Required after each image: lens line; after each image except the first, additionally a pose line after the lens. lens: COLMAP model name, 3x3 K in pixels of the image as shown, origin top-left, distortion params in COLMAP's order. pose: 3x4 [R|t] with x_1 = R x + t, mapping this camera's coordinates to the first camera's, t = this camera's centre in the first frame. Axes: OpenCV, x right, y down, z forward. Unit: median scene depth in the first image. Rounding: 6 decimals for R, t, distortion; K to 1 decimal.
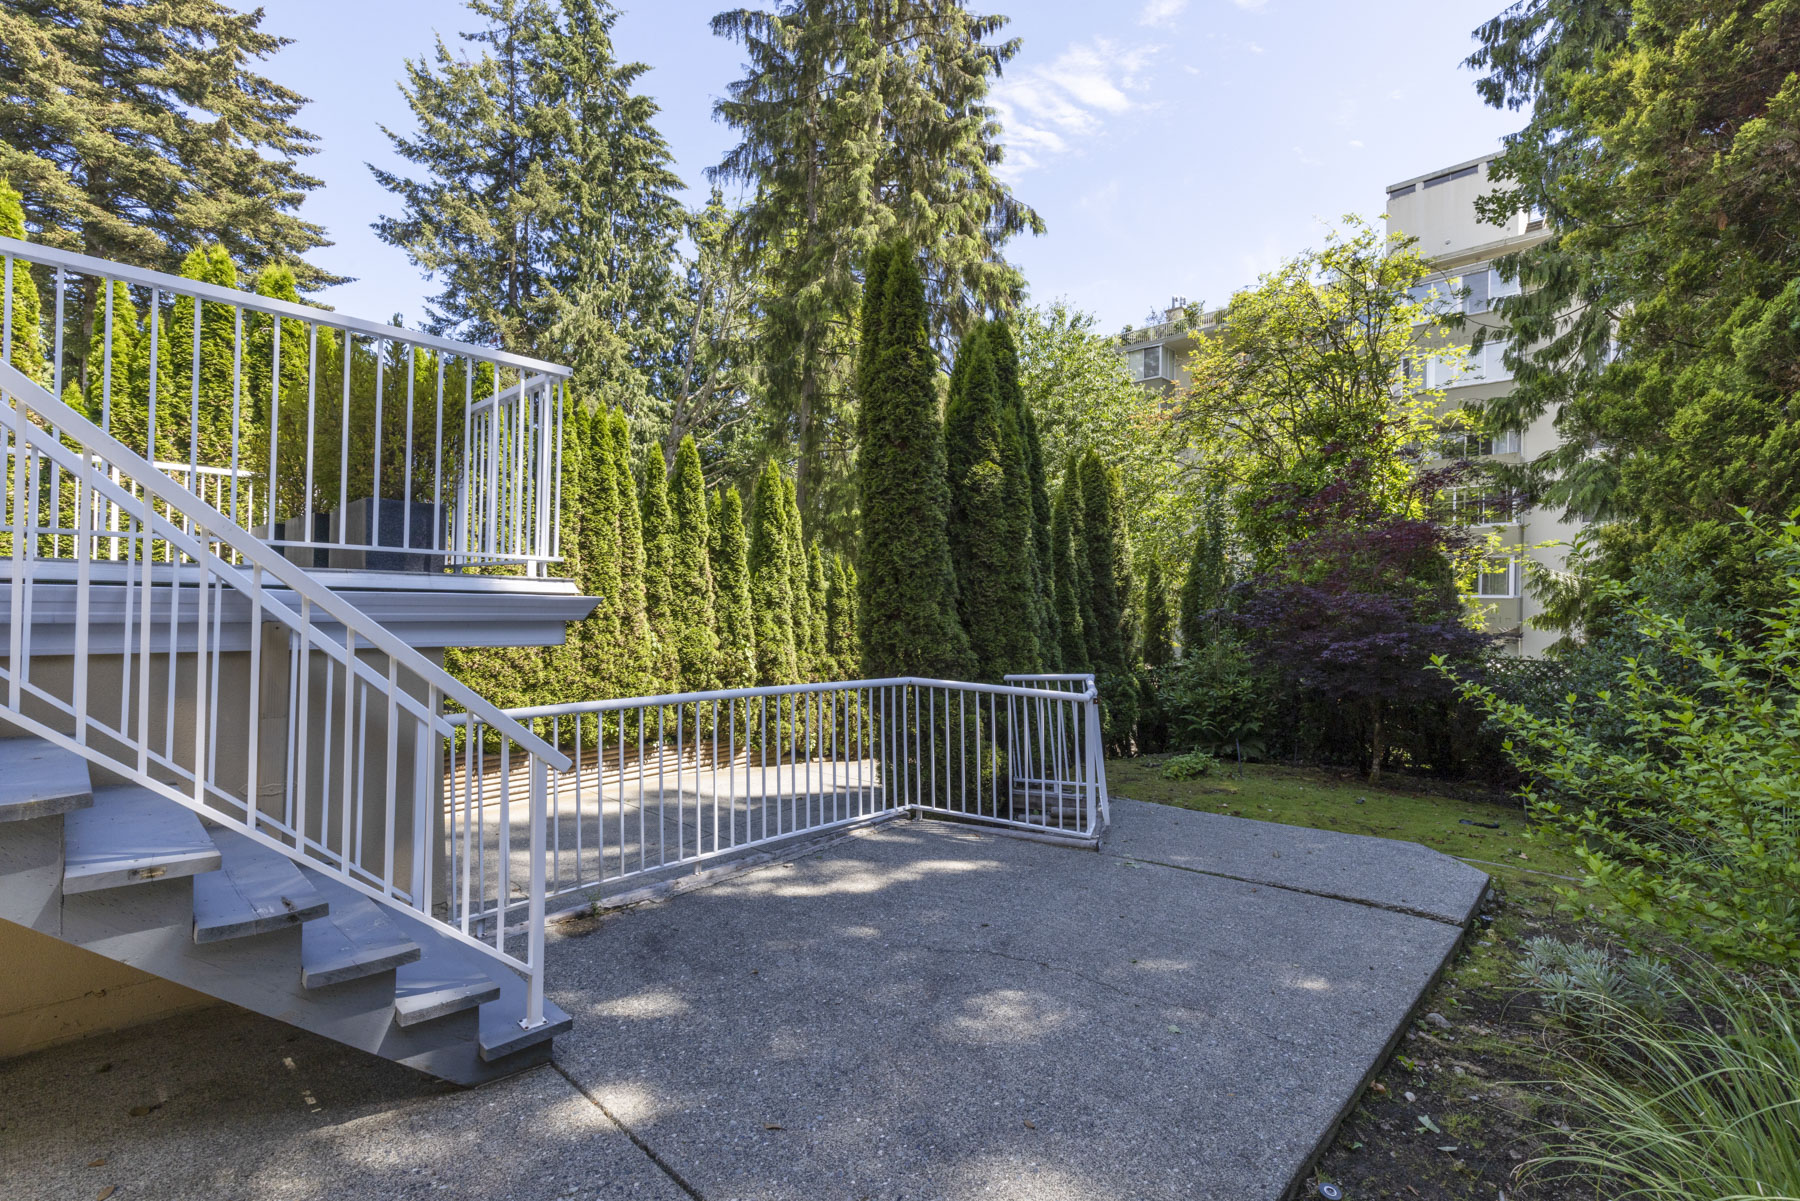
lens RADIAL K [[836.9, 0, 900.0], [0, 836.9, 601.7], [0, 0, 1]] dist [-0.015780, 0.001877]
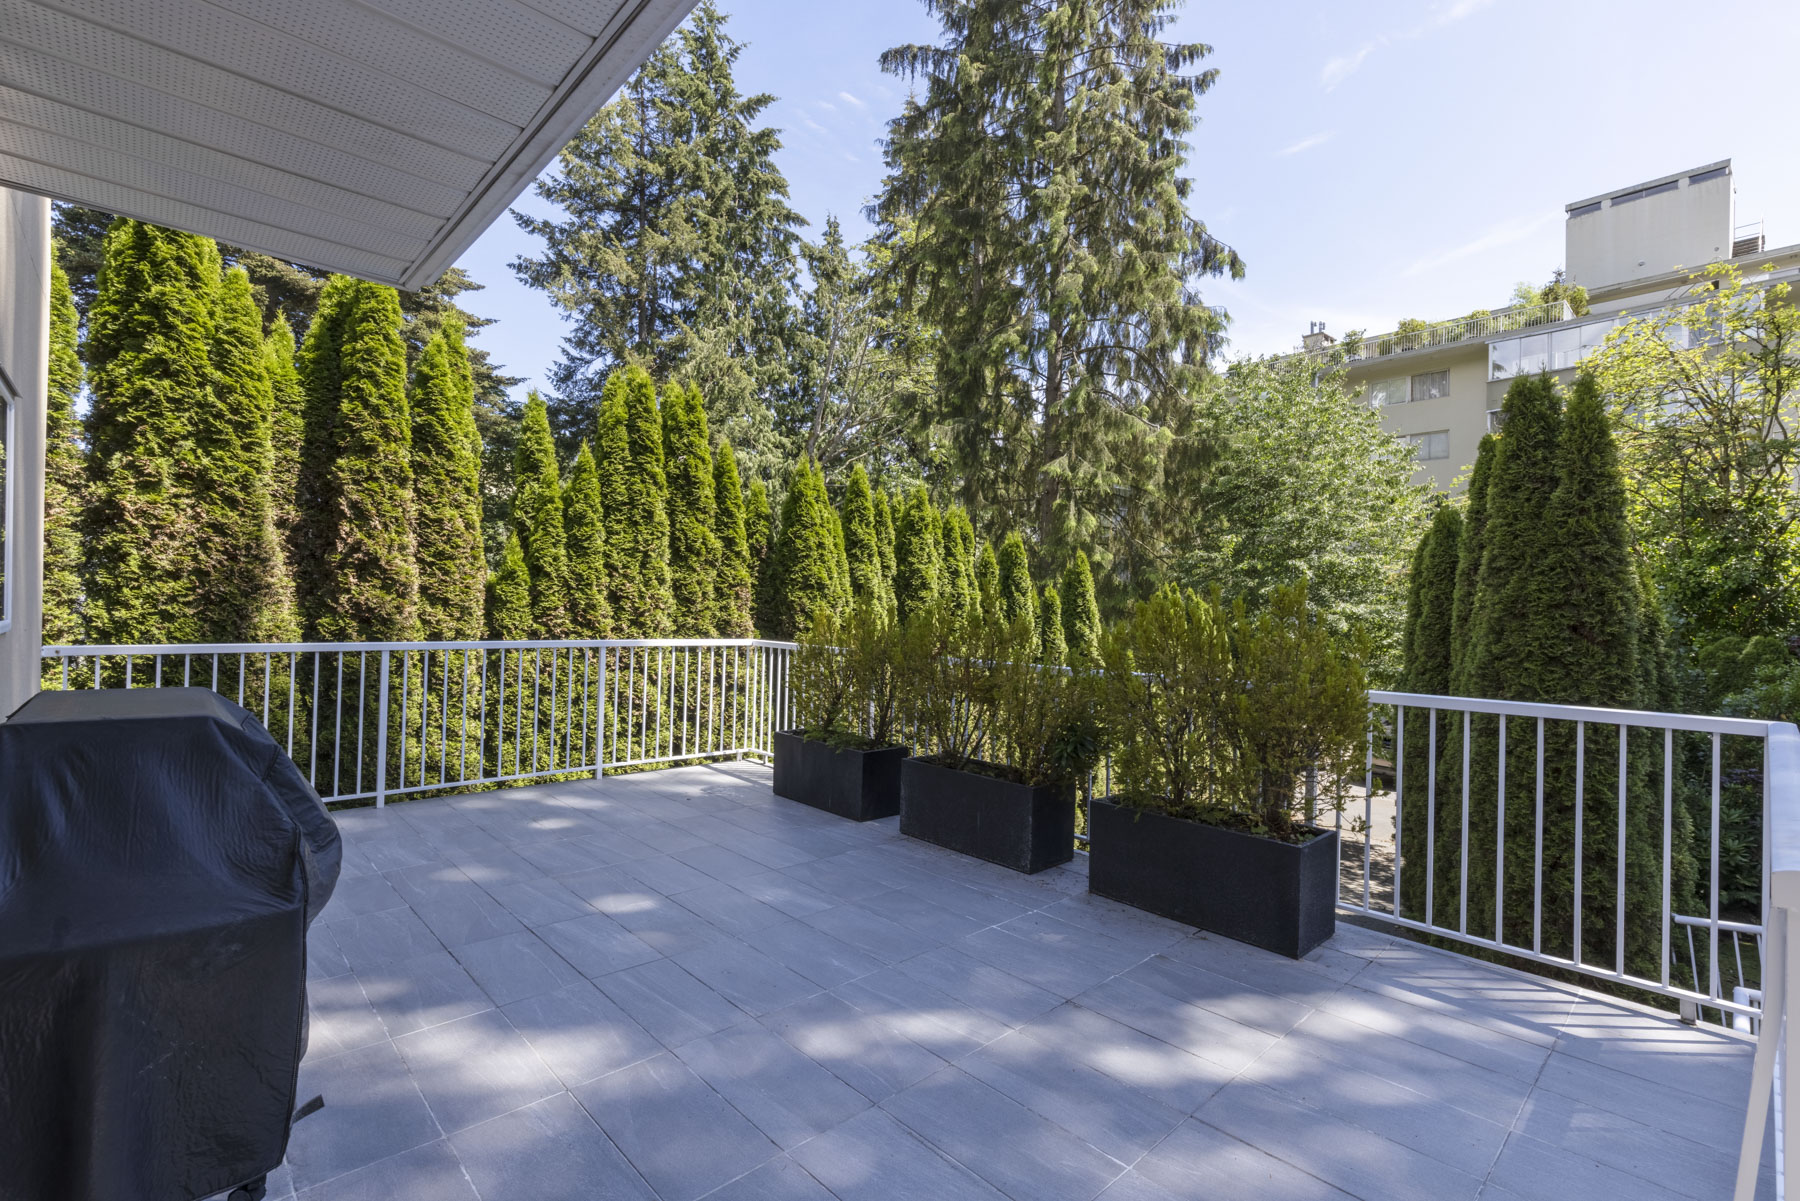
lens RADIAL K [[836.9, 0, 893.0], [0, 836.9, 602.8], [0, 0, 1]] dist [-0.015780, 0.001877]
pose [[0.997897, 0.005414, -0.064597, -0.106760], [-0.006222, 0.999905, -0.012320, -0.036465], [0.064524, 0.012696, 0.997835, 0.028054]]
